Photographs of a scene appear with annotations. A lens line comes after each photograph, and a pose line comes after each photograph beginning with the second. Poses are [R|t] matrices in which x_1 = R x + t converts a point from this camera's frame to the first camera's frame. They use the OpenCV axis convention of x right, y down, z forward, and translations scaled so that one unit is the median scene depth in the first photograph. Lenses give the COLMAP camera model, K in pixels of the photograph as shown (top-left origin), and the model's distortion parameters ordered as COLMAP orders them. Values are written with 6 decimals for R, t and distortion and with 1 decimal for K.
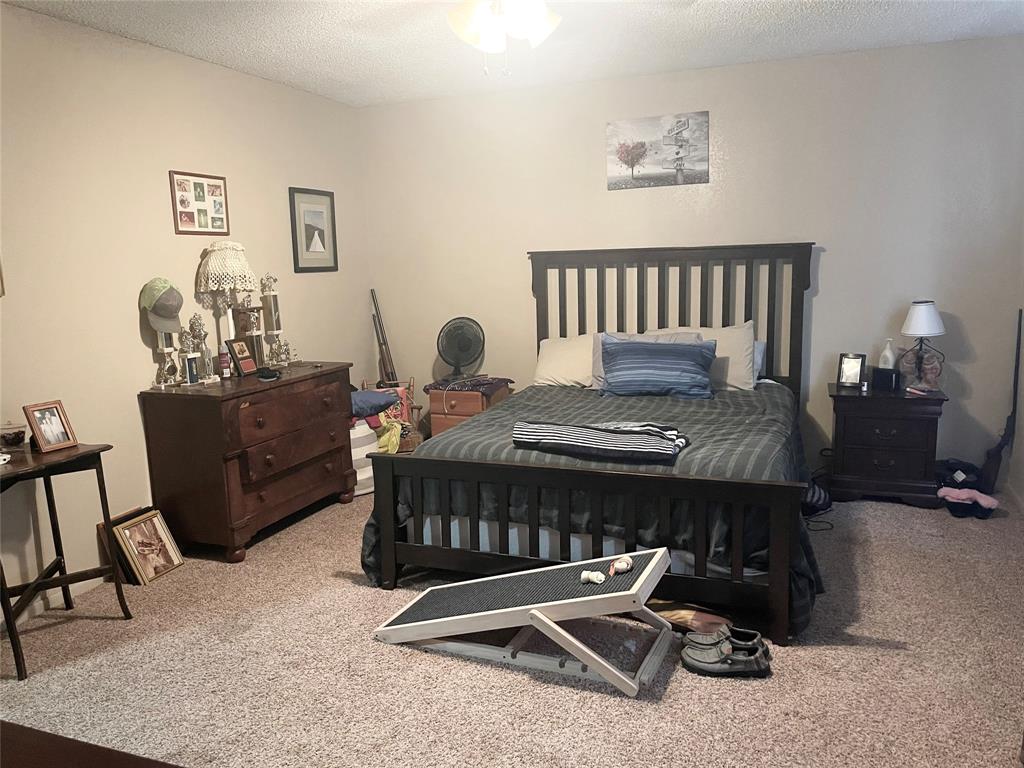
lens RADIAL K [[771.3, 0, 506.8], [0, 771.3, 382.0], [0, 0, 1]] dist [0.049896, -0.064231]
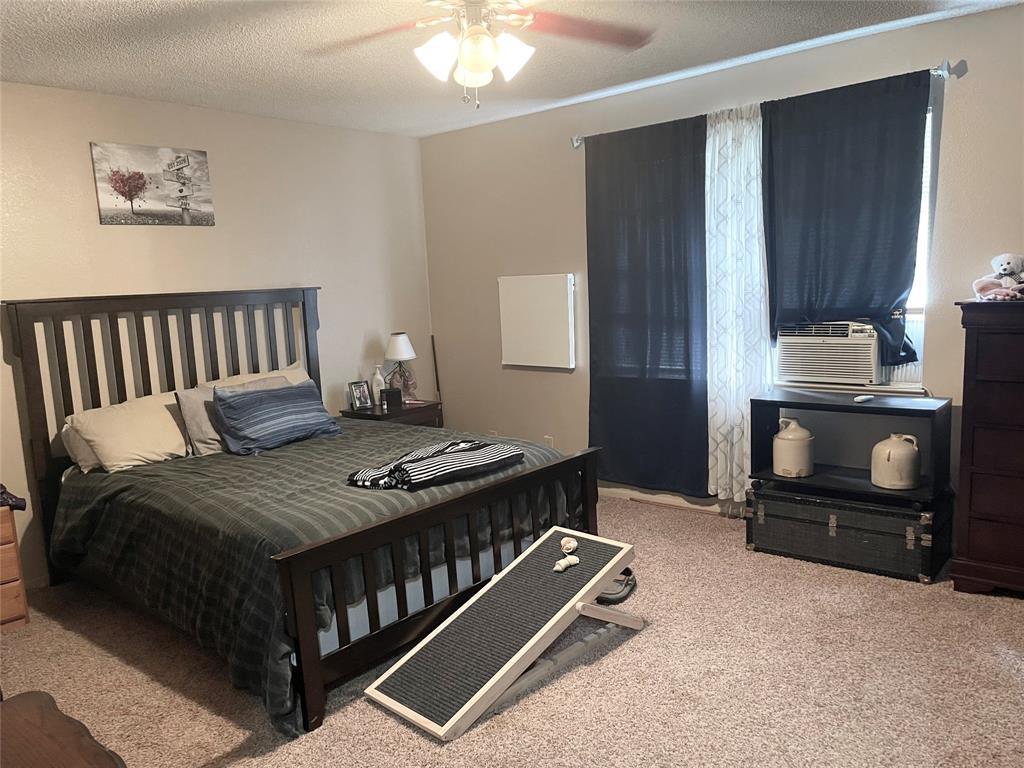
lens RADIAL K [[771.3, 0, 509.1], [0, 771.3, 388.4], [0, 0, 1]] dist [0.049896, -0.064231]
pose [[0.335886, -0.116085, 0.934722, -0.537733], [0.189814, 0.980359, 0.053544, -0.042810], [-0.922579, 0.159438, 0.351324, 0.361080]]
